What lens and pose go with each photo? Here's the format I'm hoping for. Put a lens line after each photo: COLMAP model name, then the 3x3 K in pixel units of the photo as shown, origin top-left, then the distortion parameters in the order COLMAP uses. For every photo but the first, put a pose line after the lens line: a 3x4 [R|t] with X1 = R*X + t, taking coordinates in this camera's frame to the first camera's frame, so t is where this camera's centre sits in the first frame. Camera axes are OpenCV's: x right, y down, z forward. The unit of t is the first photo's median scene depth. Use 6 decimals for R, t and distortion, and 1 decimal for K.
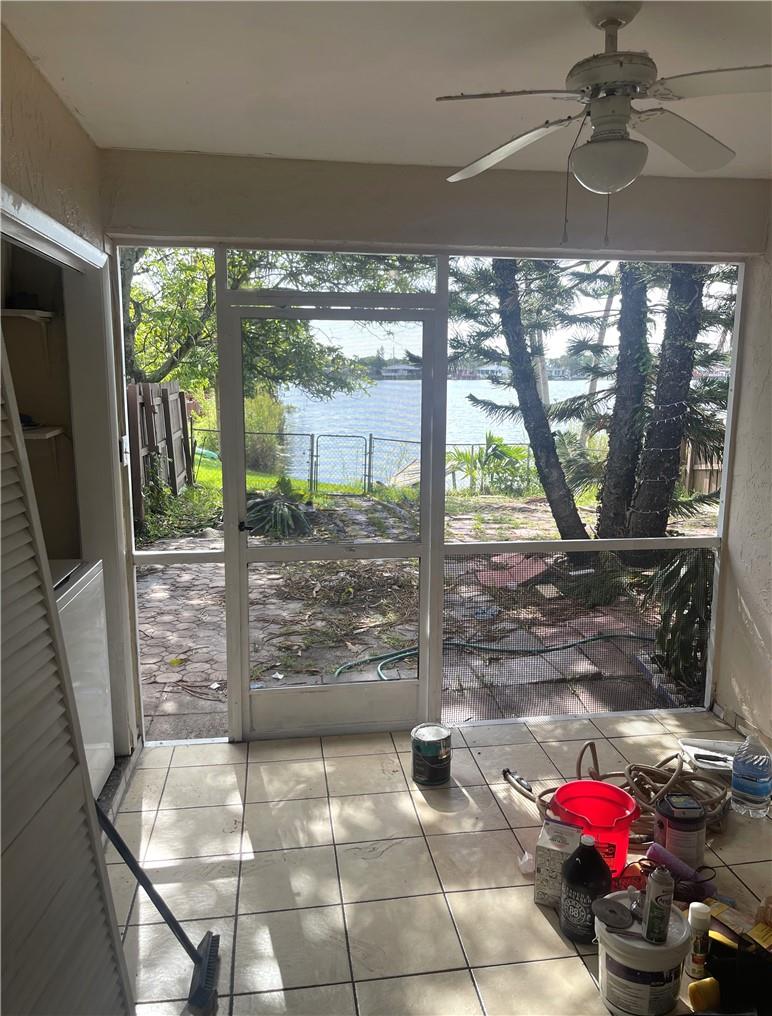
lens RADIAL K [[763.1, 0, 386.8], [0, 763.1, 509.3], [0, 0, 1]] dist [-0.042378, 0.001495]
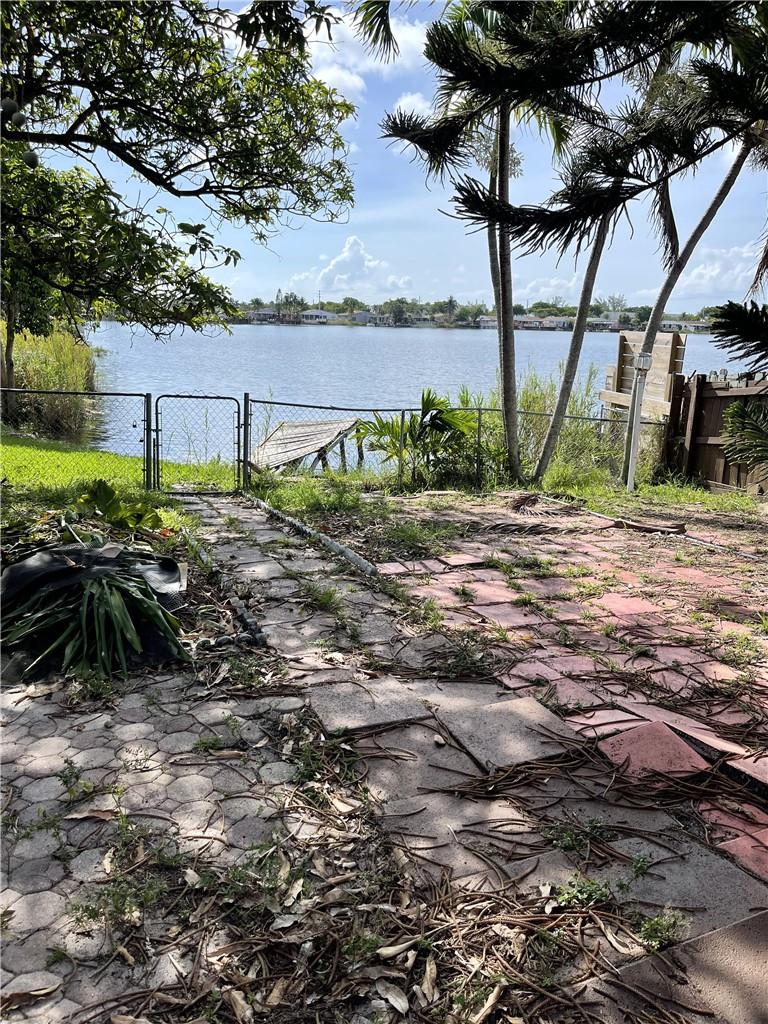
lens RADIAL K [[777.7, 0, 383.7], [0, 777.7, 509.4], [0, 0, 1]] dist [-0.000973, 0.000213]
pose [[0.975787, -0.027853, 0.216944, -0.050280], [0.013811, 0.997726, 0.065974, -0.044002], [-0.218288, -0.061380, 0.973952, 0.348214]]
